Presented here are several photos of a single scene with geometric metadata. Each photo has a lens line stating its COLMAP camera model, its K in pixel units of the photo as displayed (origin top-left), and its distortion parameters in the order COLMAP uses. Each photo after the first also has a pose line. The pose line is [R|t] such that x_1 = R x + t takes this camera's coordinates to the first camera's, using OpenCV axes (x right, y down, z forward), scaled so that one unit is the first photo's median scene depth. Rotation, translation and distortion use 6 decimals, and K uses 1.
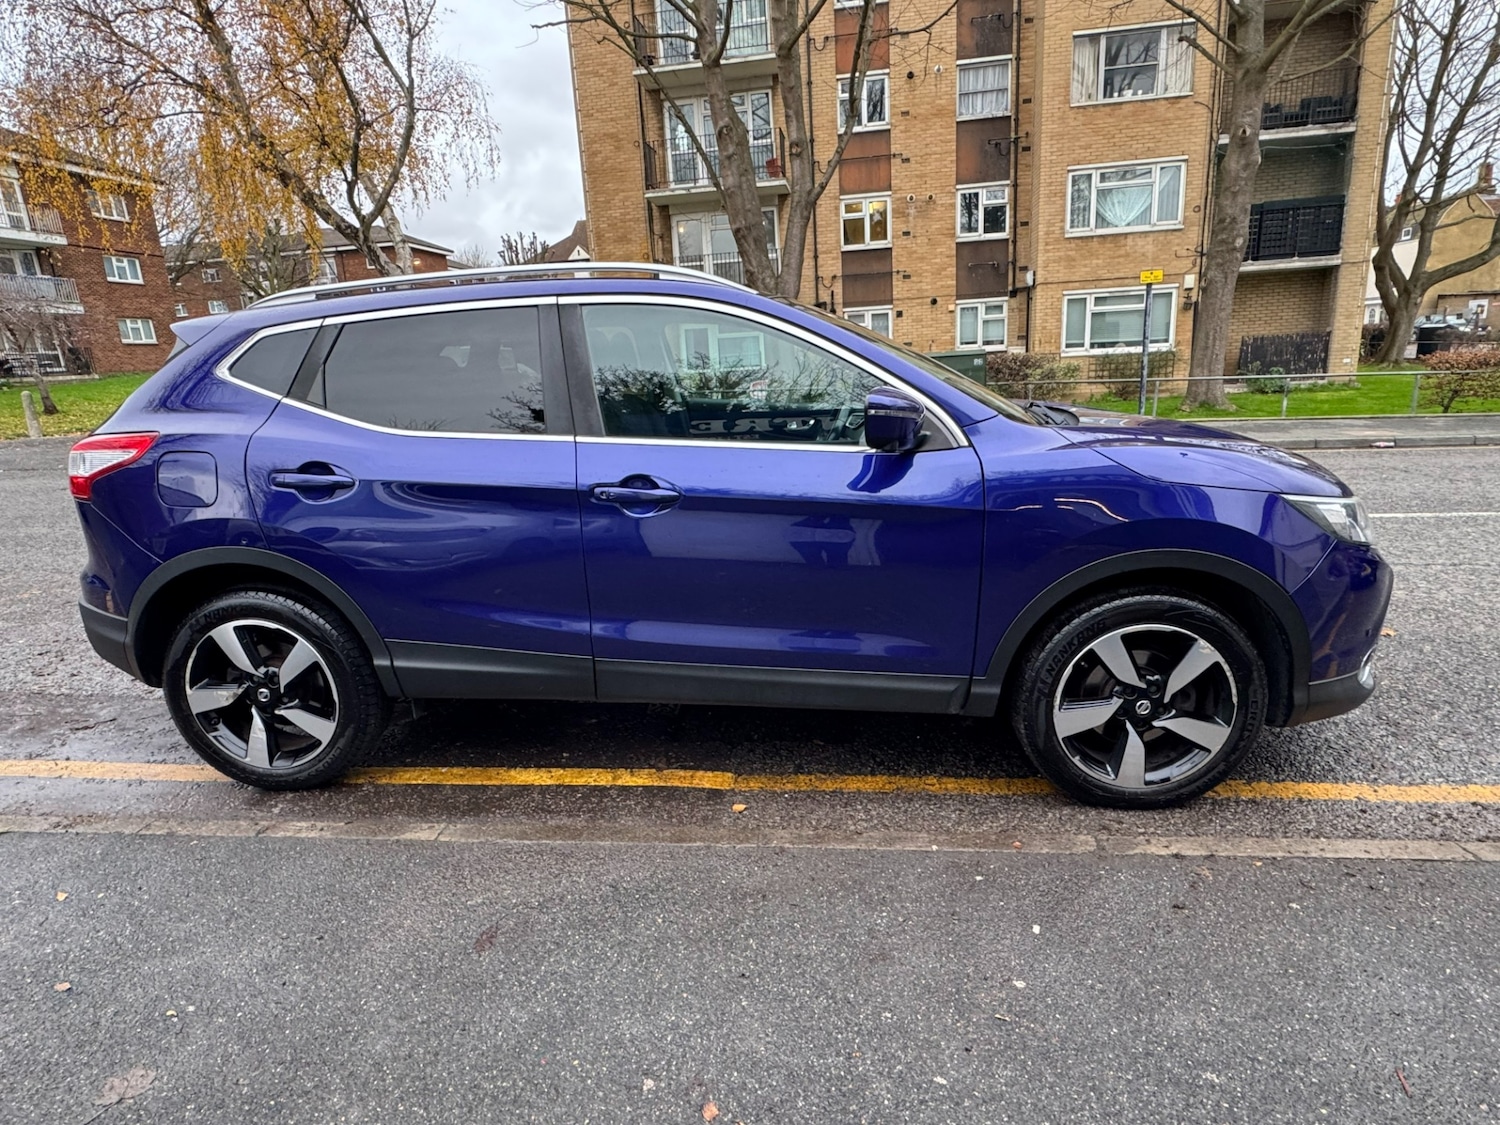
lens RADIAL K [[795.9, 0, 745.3], [0, 795.9, 558.7], [0, 0, 1]] dist [-0.000431, -0.000525]
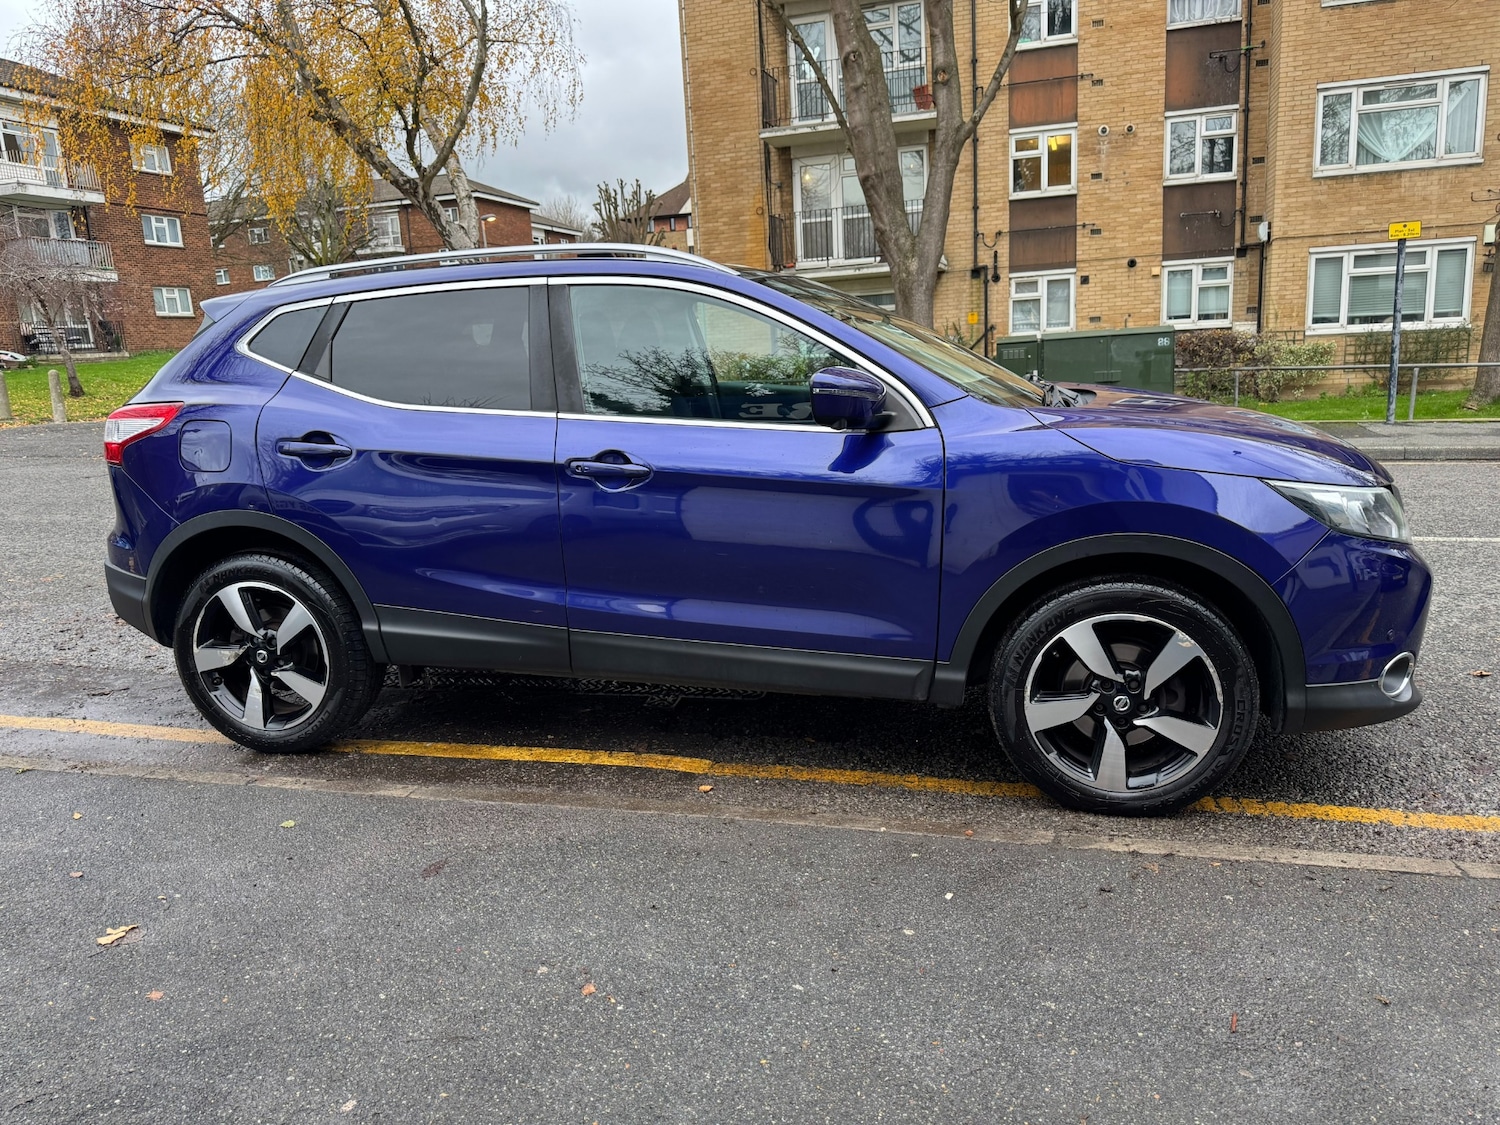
lens RADIAL K [[1044.6, 0, 754.0], [0, 1044.6, 557.4], [0, 0, 1]] dist [0.030140, -0.036468]
pose [[0.990050, 0.032186, -0.136987, 0.035509], [-0.037485, 0.998638, -0.036281, 0.011495], [0.135633, 0.041055, 0.989908, -0.045477]]
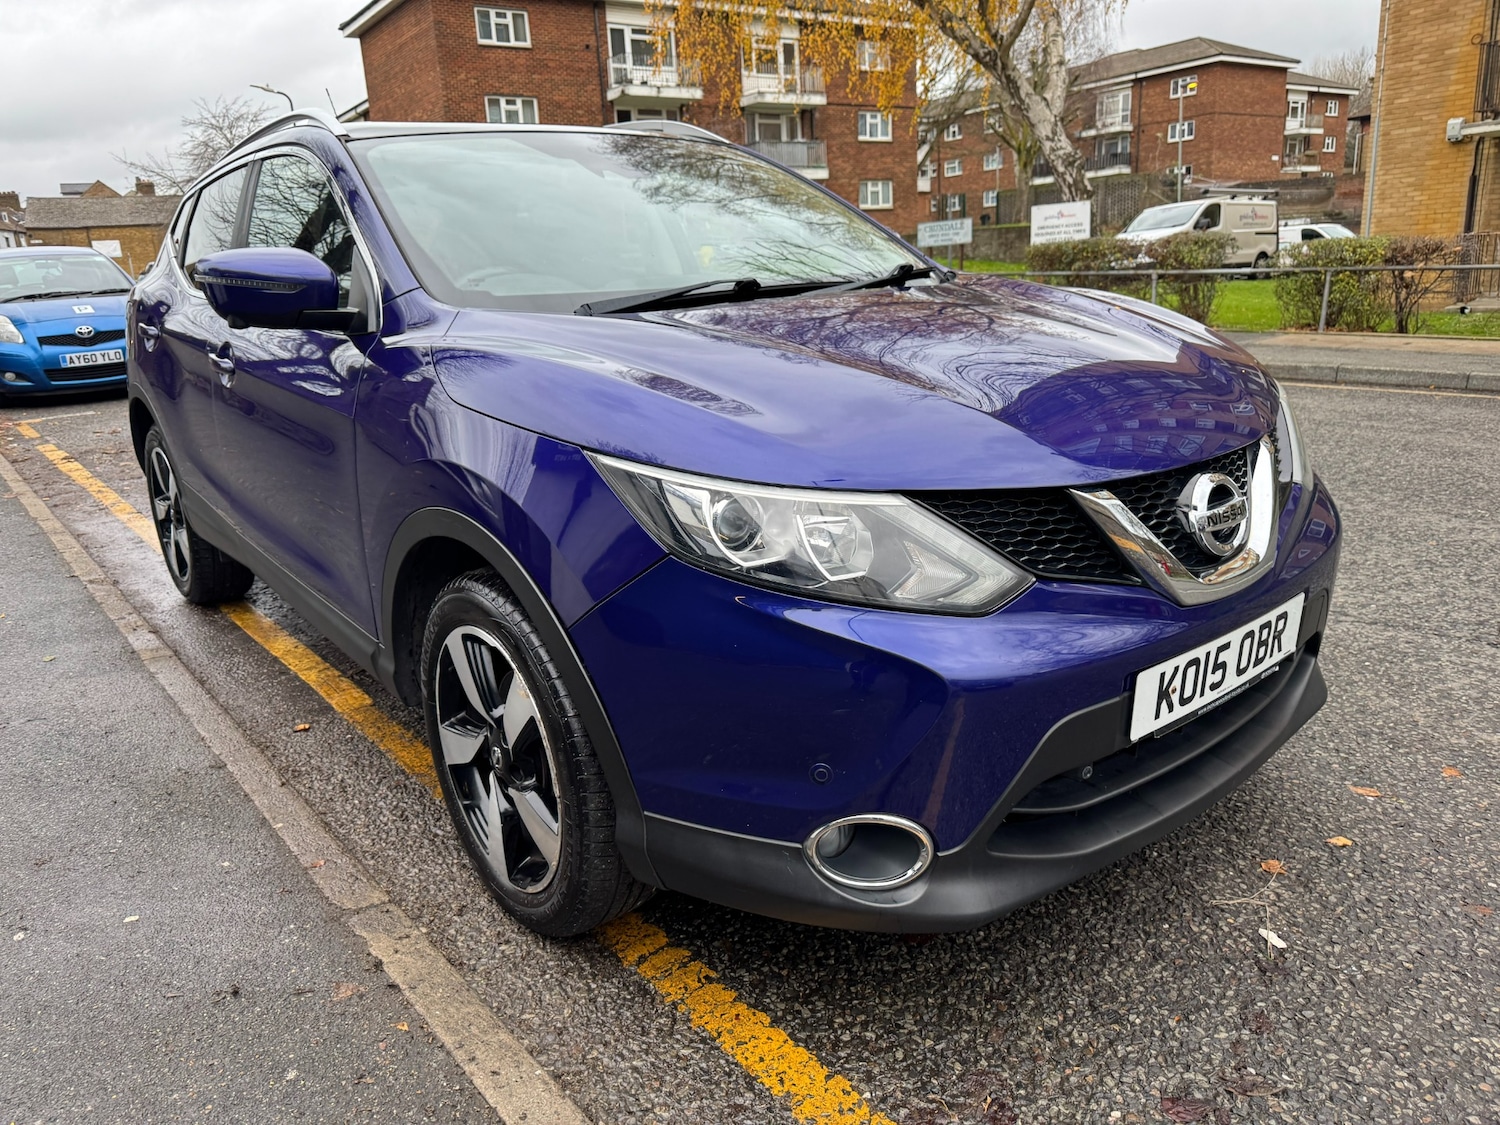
lens RADIAL K [[1061.1, 0, 753.5], [0, 1061.1, 565.8], [0, 0, 1]] dist [-0.000746, -0.004169]
pose [[0.694793, 0.207532, -0.688617, 0.183015], [-0.159645, 0.978080, 0.133692, -0.017136], [0.701268, 0.017047, 0.712694, 0.081756]]
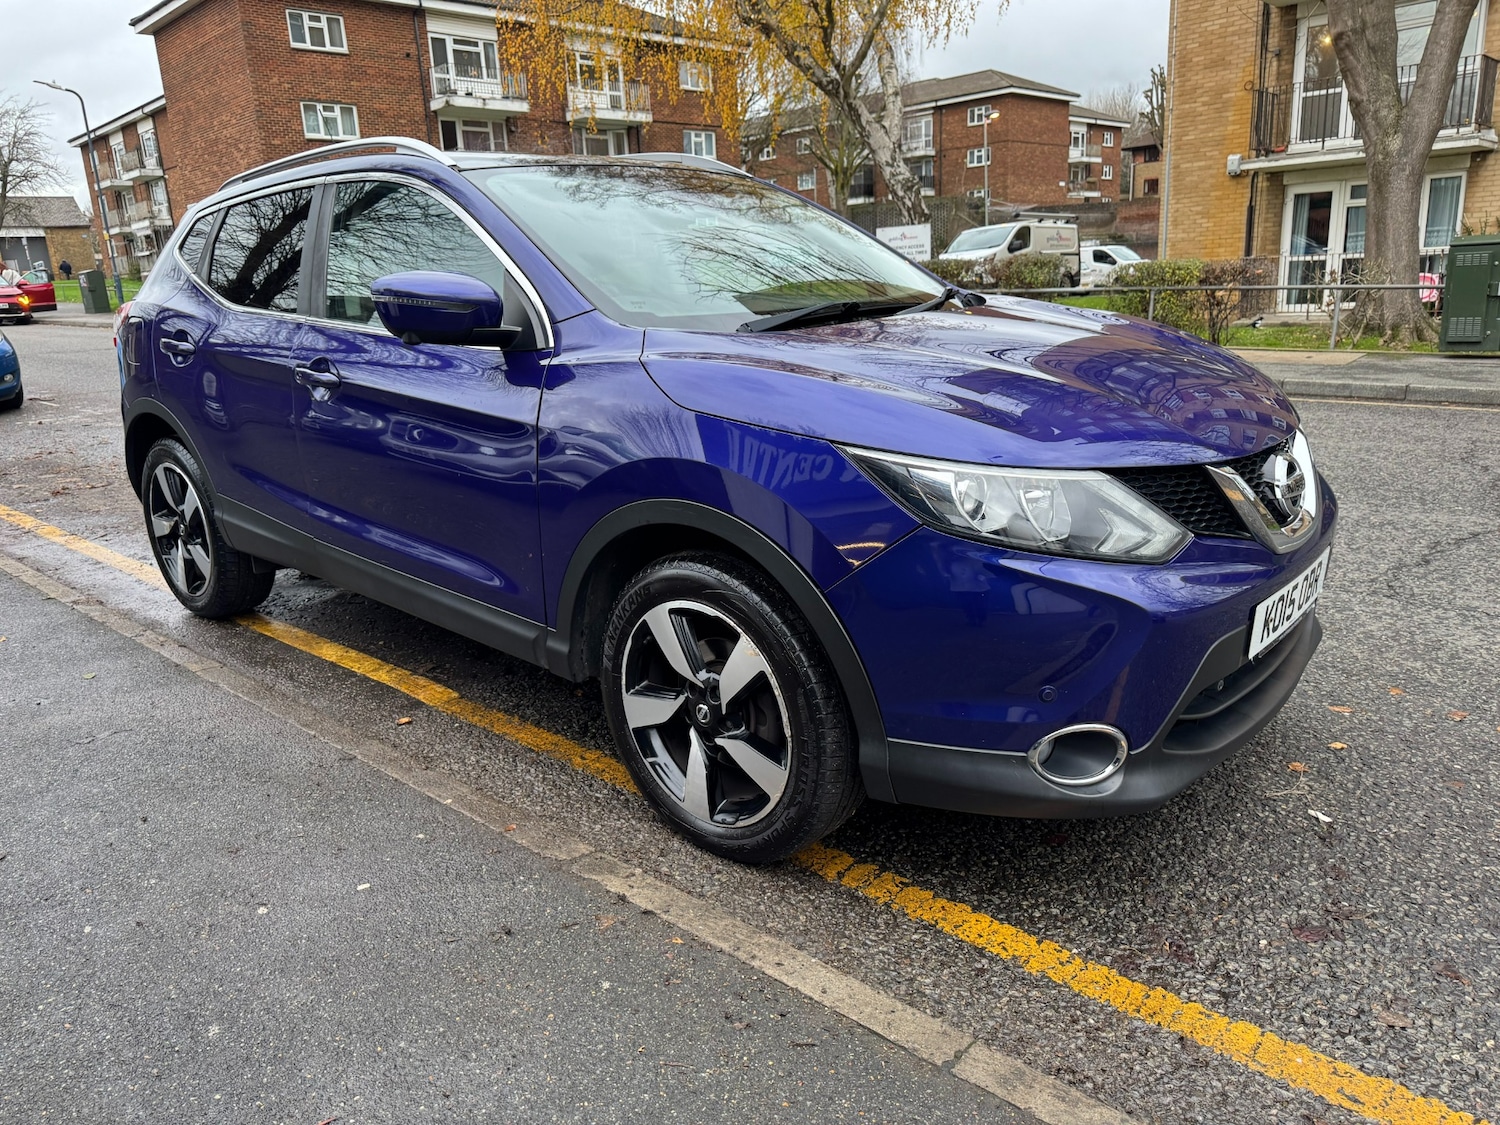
lens RADIAL K [[1055.2, 0, 761.5], [0, 1055.2, 563.9], [0, 0, 1]] dist [0.008320, -0.012499]
pose [[0.809612, 0.170100, -0.561778, 0.163437], [-0.141012, 0.985424, 0.095155, -0.008116], [0.569775, 0.002179, 0.821798, 0.034550]]
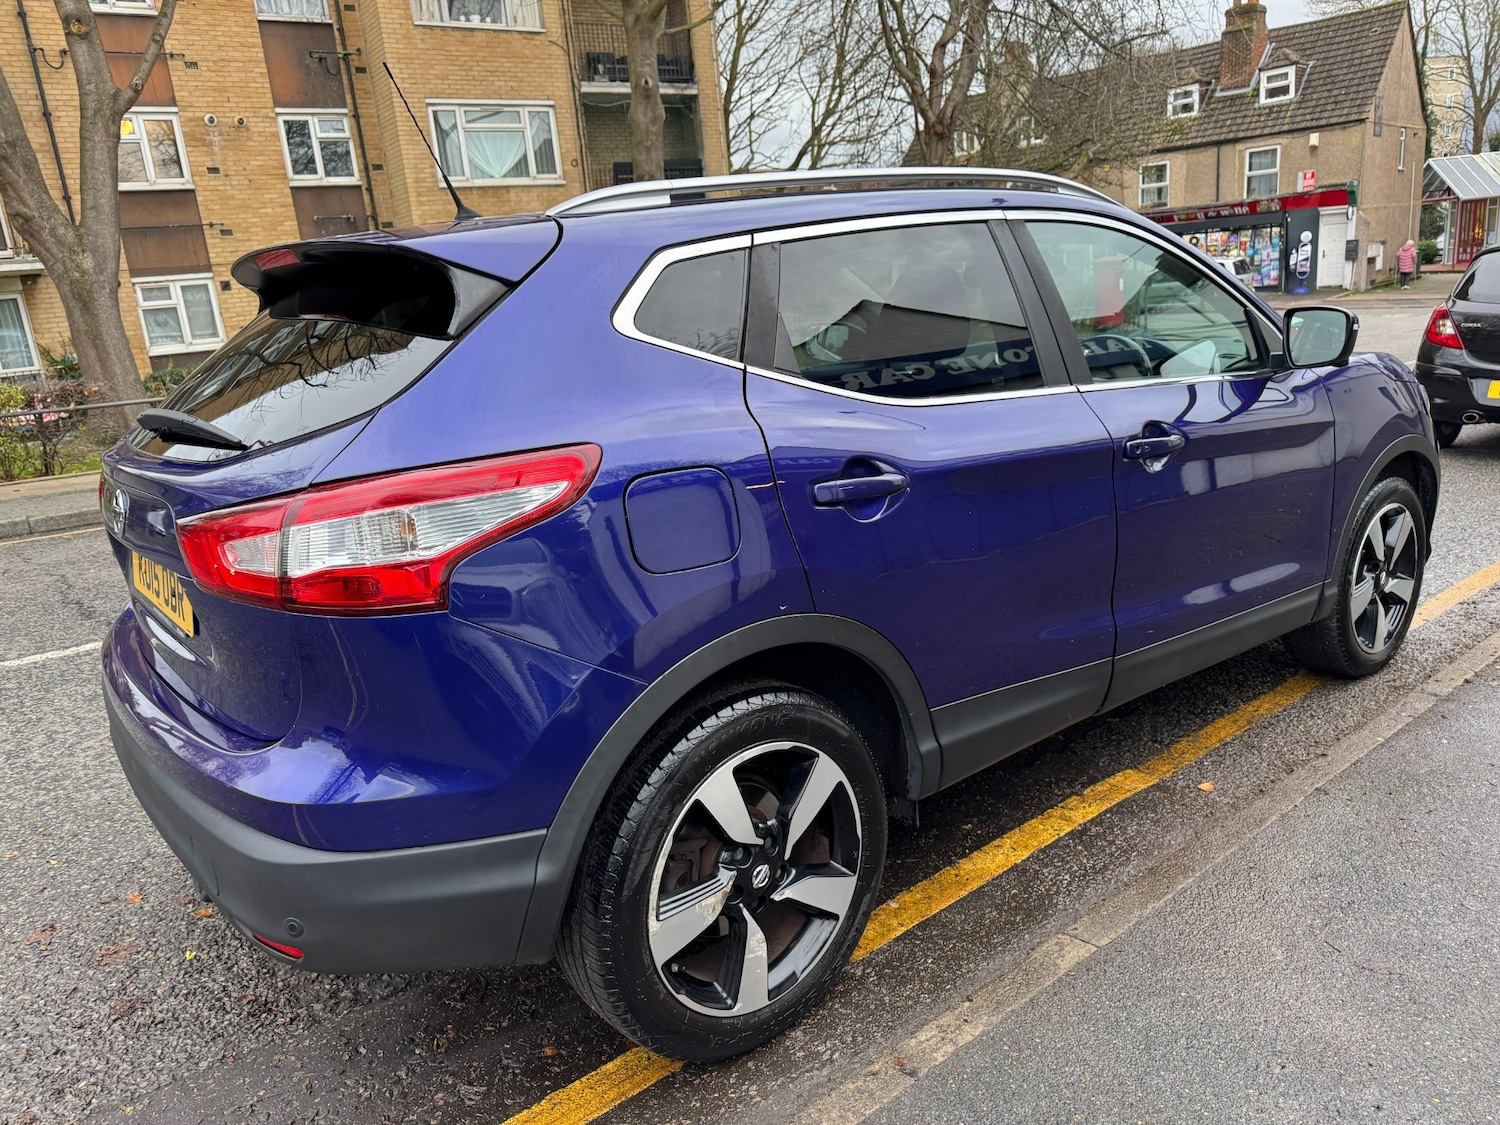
lens RADIAL K [[1057.0, 0, 743.5], [0, 1057.0, 564.1], [0, 0, 1]] dist [0.008657, -0.006884]
pose [[0.728175, -0.184424, 0.660112, -0.181442], [0.214112, 0.976126, 0.036524, -0.013660], [-0.651089, 0.114743, 0.750278, 0.068328]]
